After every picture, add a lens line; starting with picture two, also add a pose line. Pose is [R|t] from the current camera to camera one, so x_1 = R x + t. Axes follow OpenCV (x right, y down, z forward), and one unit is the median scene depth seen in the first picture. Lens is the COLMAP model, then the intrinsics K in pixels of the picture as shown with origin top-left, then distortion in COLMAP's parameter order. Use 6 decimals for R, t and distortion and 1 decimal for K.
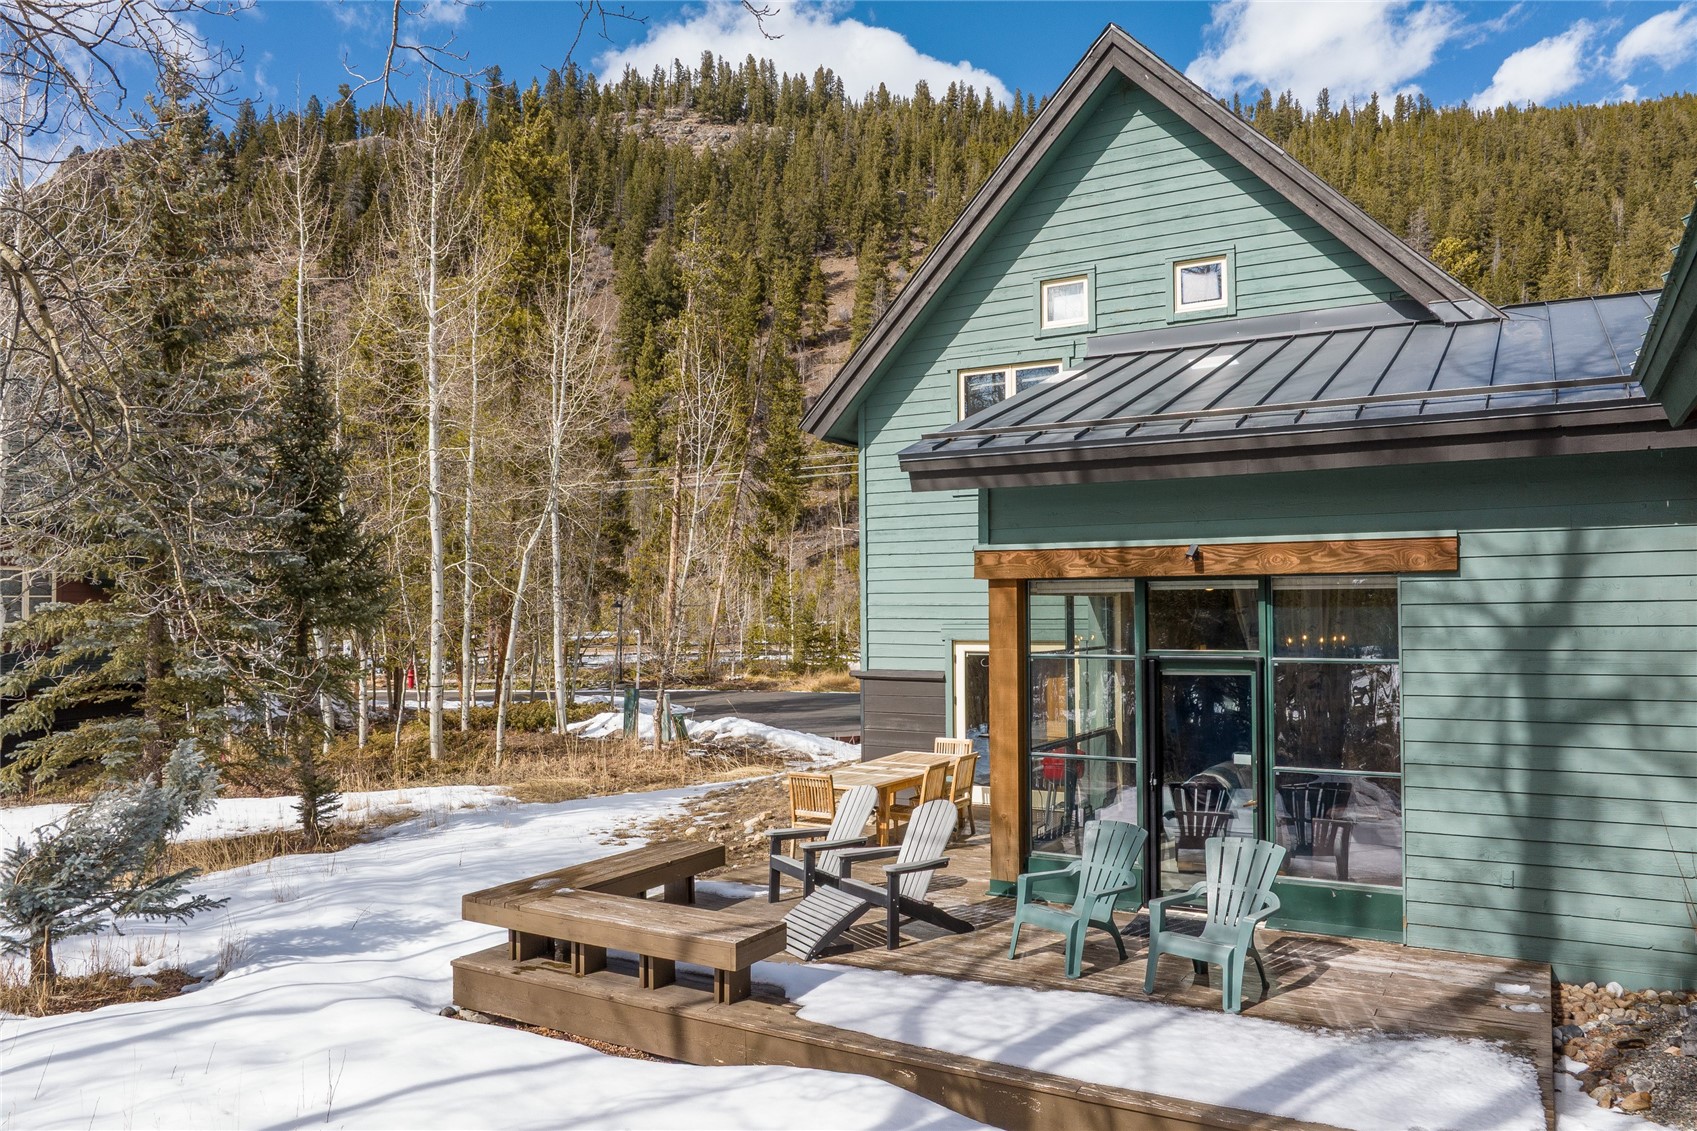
lens RADIAL K [[1208.1, 0, 855.6], [0, 1208.1, 570.9], [0, 0, 1]] dist [-0.030492, 0.005825]
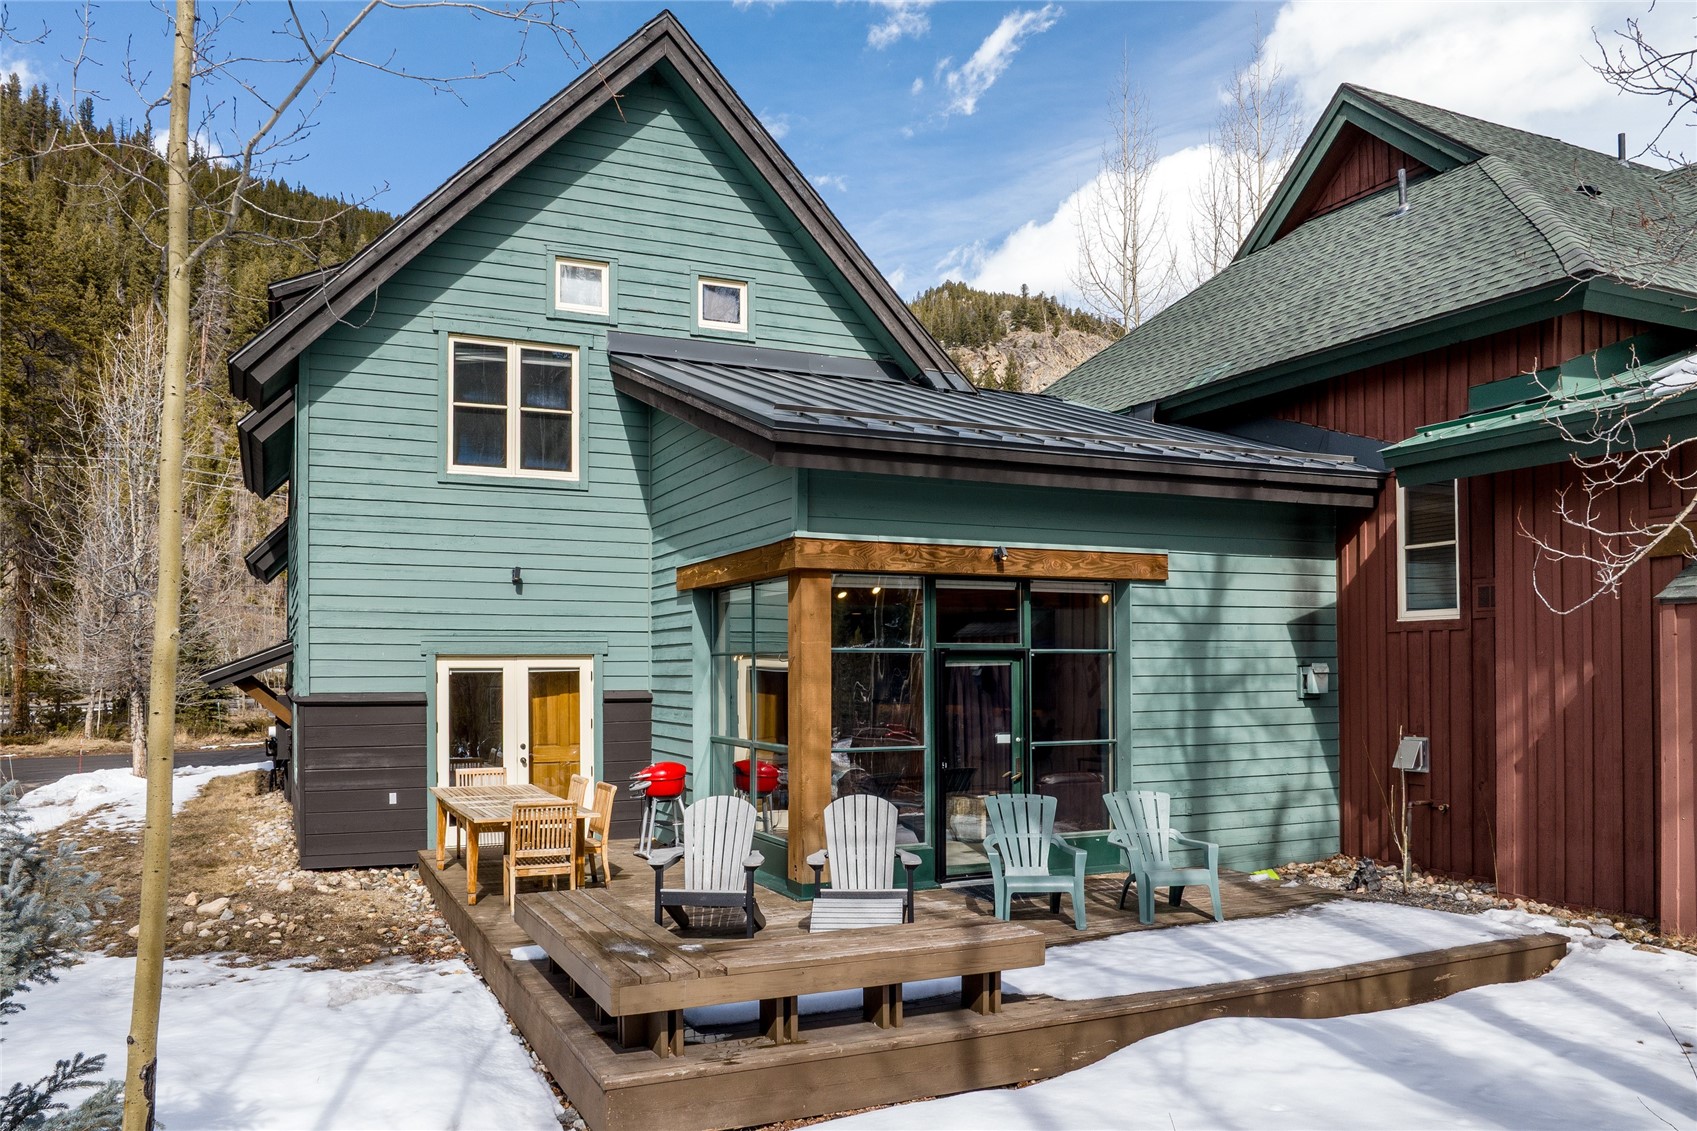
lens RADIAL K [[1208.1, 0, 870.8], [0, 1208.1, 650.3], [0, 0, 1]] dist [-0.030492, 0.005825]
pose [[0.574307, 0.015998, 0.818483, -0.768604], [-0.025391, 0.999676, -0.001723, 0.086624], [-0.818246, -0.019793, 0.574527, 0.499196]]
